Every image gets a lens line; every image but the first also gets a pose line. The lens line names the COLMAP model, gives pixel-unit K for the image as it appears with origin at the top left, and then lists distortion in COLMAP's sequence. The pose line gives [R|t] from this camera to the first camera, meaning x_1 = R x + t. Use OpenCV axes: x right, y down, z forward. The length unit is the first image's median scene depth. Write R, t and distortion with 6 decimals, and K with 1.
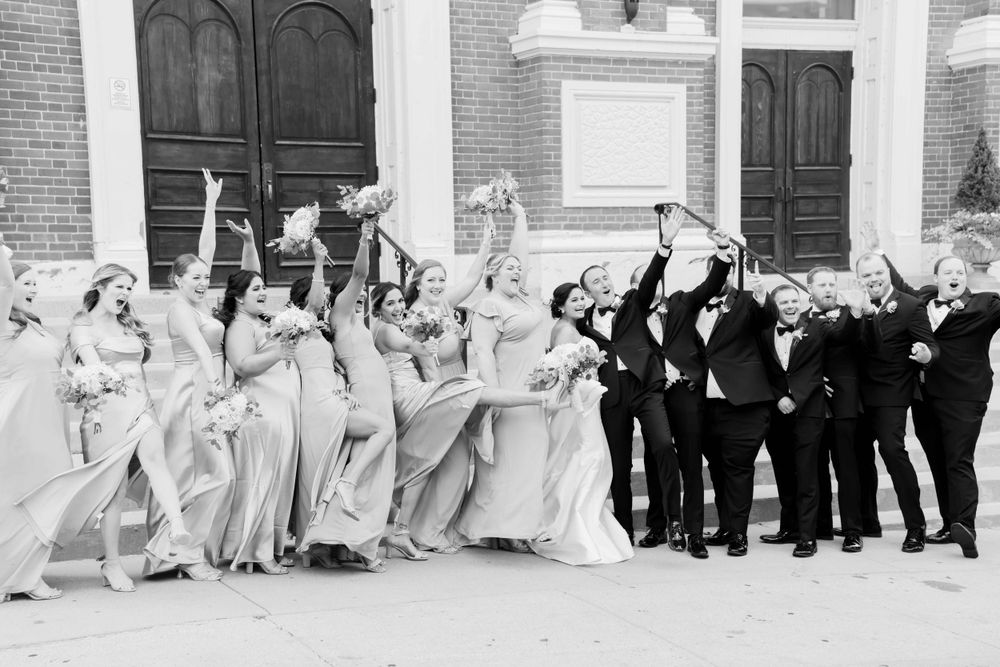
lens RADIAL K [[1583.8, 0, 500.0], [0, 1583.8, 330.1], [0, 0, 1]] dist [0.535377, 0.000000]
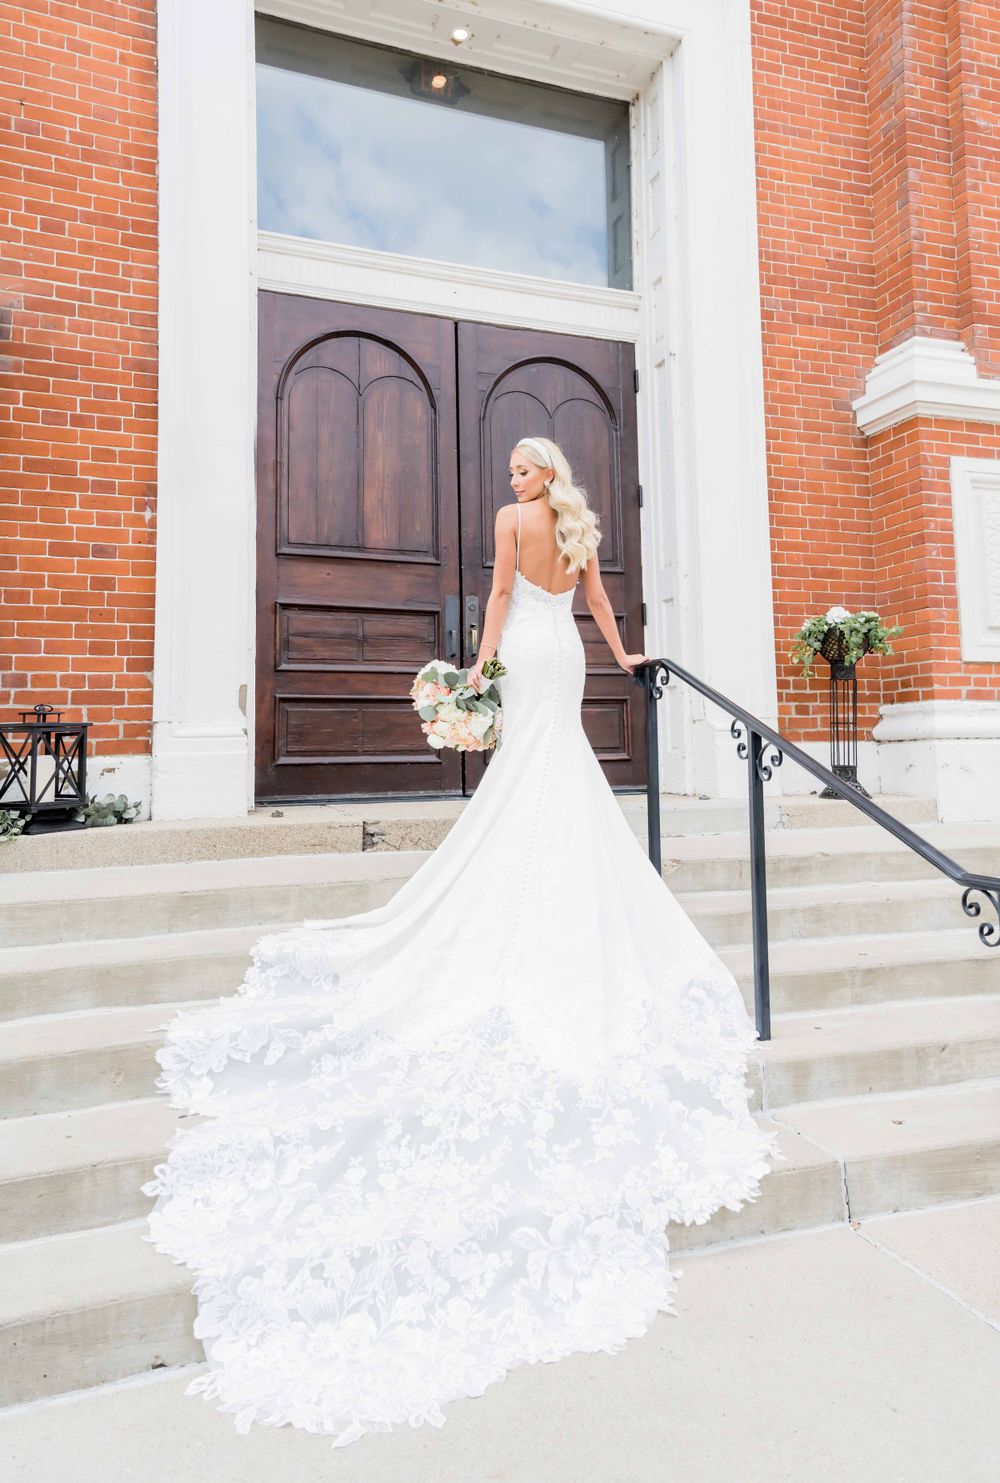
lens RADIAL K [[1075.4, 0, 541.4], [0, 1075.4, 635.0], [0, 0, 1]] dist [0.065801, -0.004493]
pose [[0.992023, -0.018369, -0.124710, -0.067060], [-0.002454, 0.986324, -0.164802, -0.021081], [0.126031, 0.163794, 0.978411, 0.605160]]
